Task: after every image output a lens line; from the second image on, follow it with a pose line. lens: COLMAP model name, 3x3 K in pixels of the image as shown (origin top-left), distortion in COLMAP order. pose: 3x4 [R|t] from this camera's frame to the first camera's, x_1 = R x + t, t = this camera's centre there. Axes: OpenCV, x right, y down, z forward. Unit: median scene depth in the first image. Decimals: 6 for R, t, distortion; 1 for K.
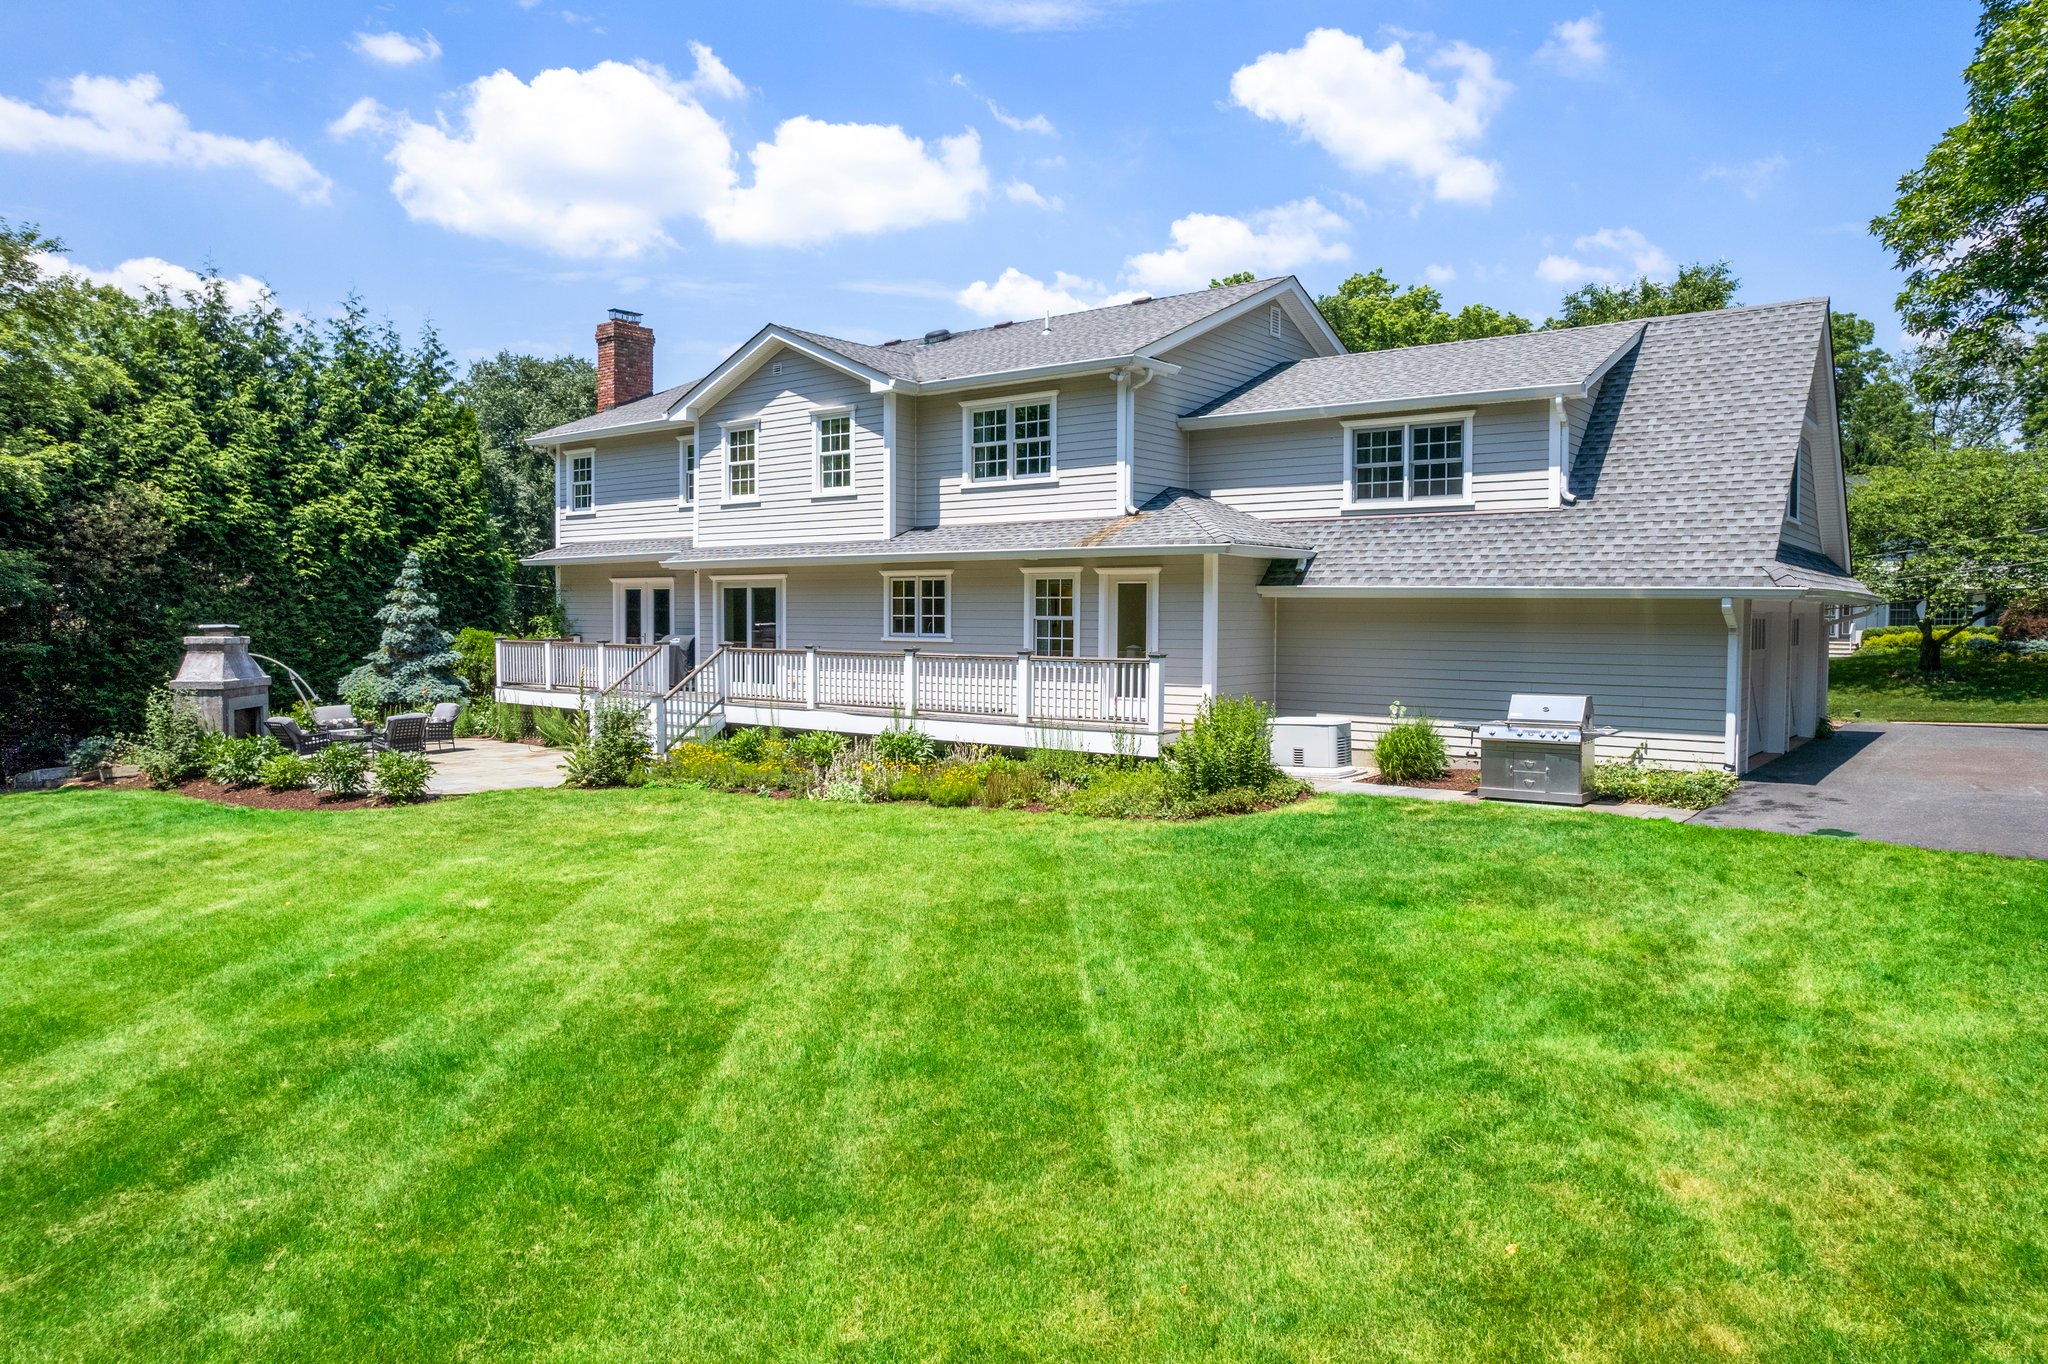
lens RADIAL K [[1311.1, 0, 1030.4], [0, 1311.1, 672.1], [0, 0, 1]] dist [-0.077379, 0.073781]
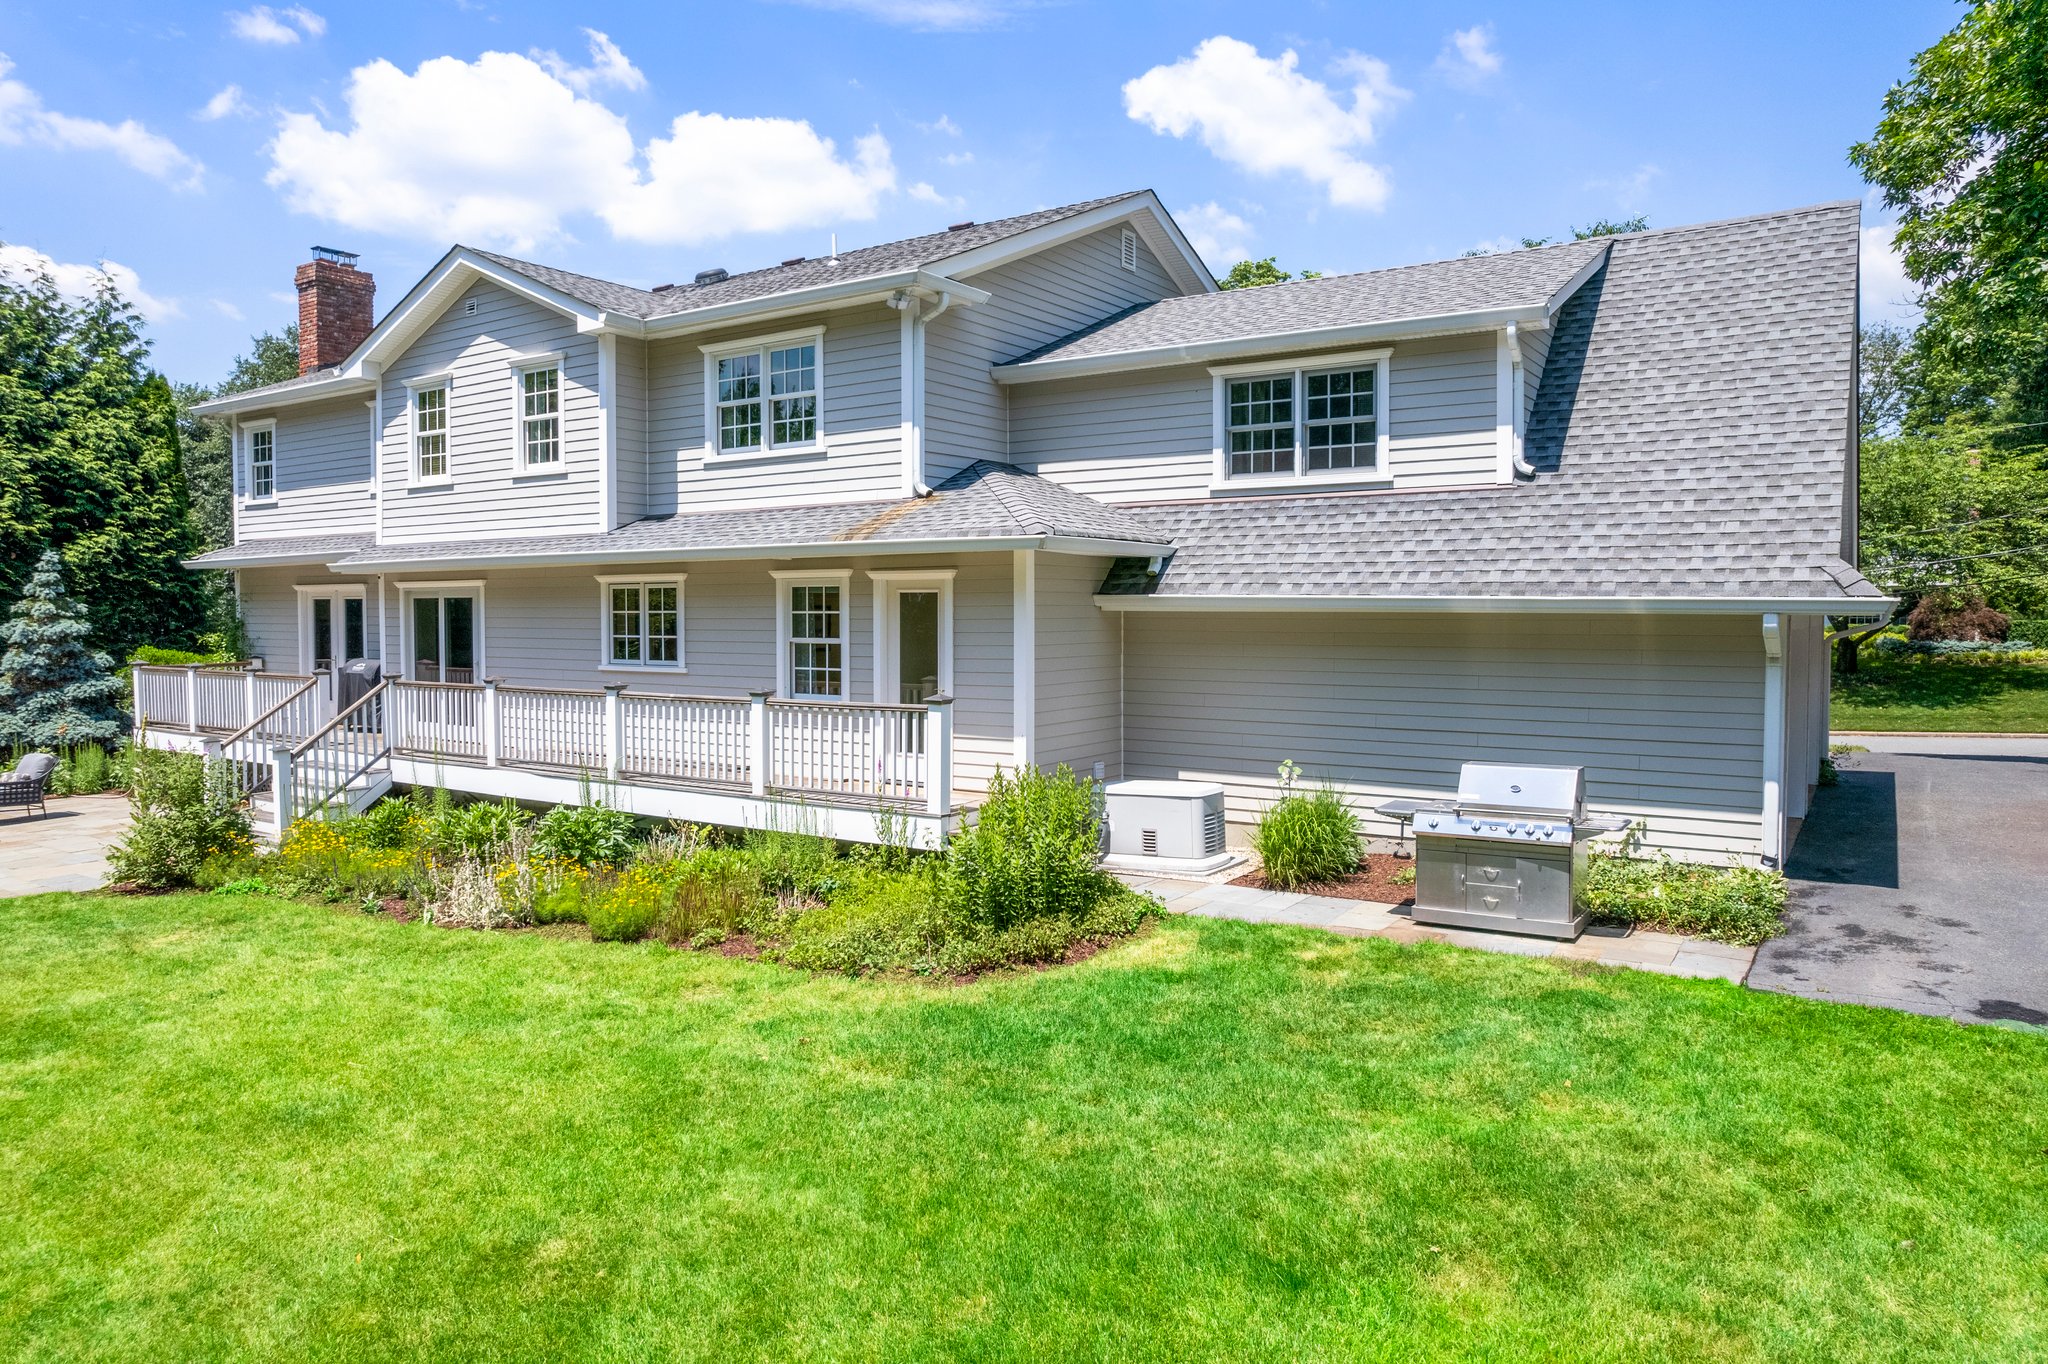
lens RADIAL K [[1311.1, 0, 1030.4], [0, 1311.1, 672.1], [0, 0, 1]] dist [-0.077379, 0.073781]
pose [[0.996743, -0.009602, 0.080075, 0.063984], [0.009492, 0.999953, 0.001755, -0.020048], [-0.080088, -0.000990, 0.996787, 0.228160]]
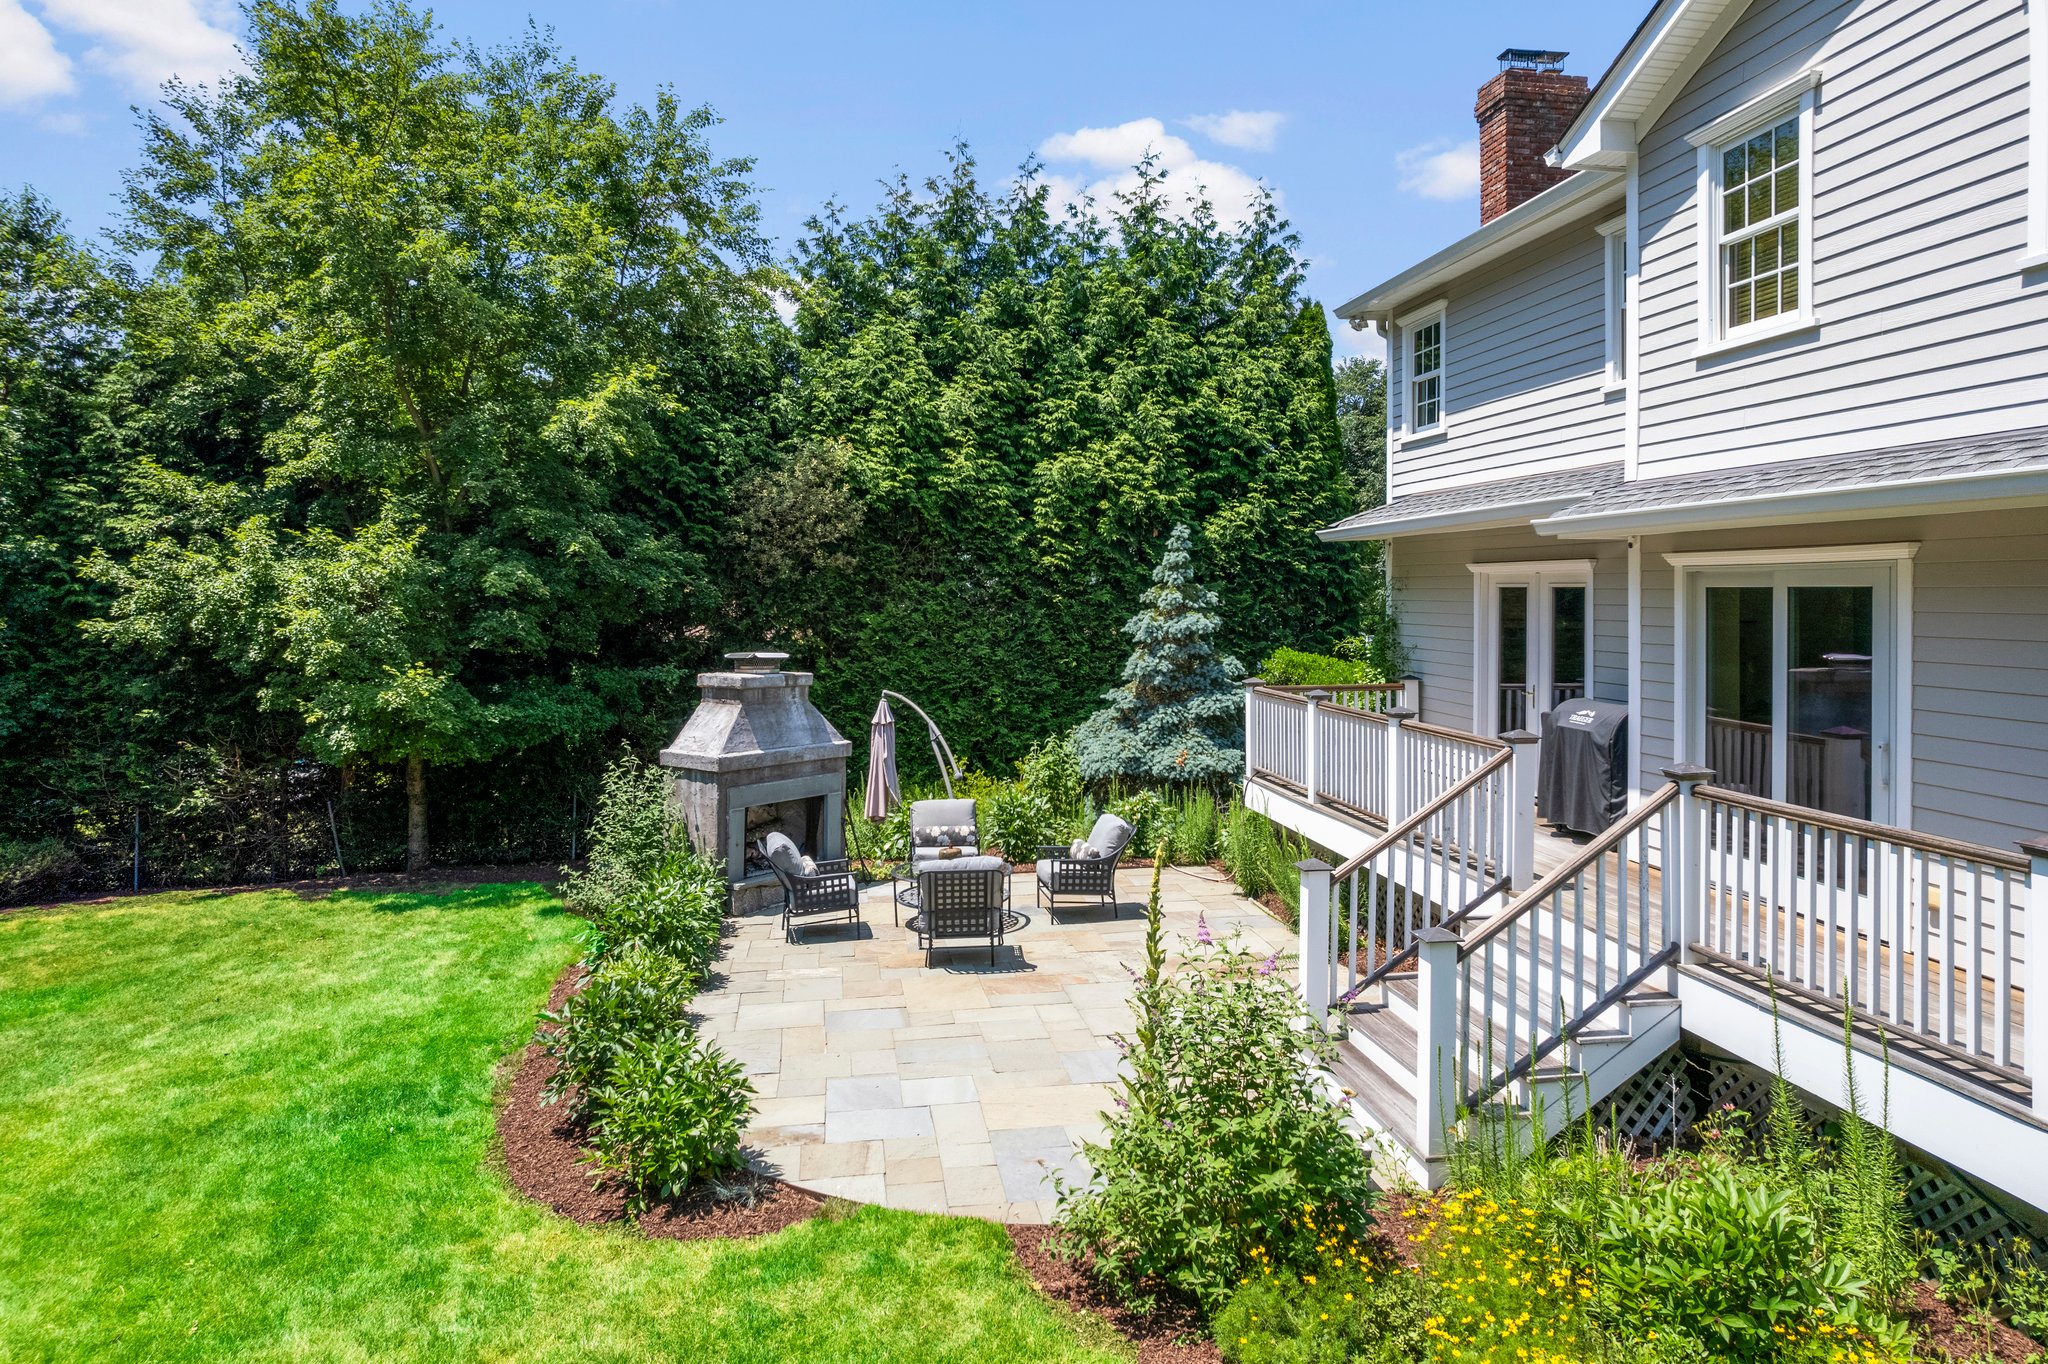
lens RADIAL K [[1366.3, 0, 1005.5], [0, 1366.3, 568.3], [0, 0, 1]] dist [-0.077915, 0.113314]
pose [[0.723252, -0.013983, -0.690442, -0.121126], [-0.032341, 0.998012, -0.054089, -0.044605], [0.689826, 0.061450, 0.721362, 0.615808]]
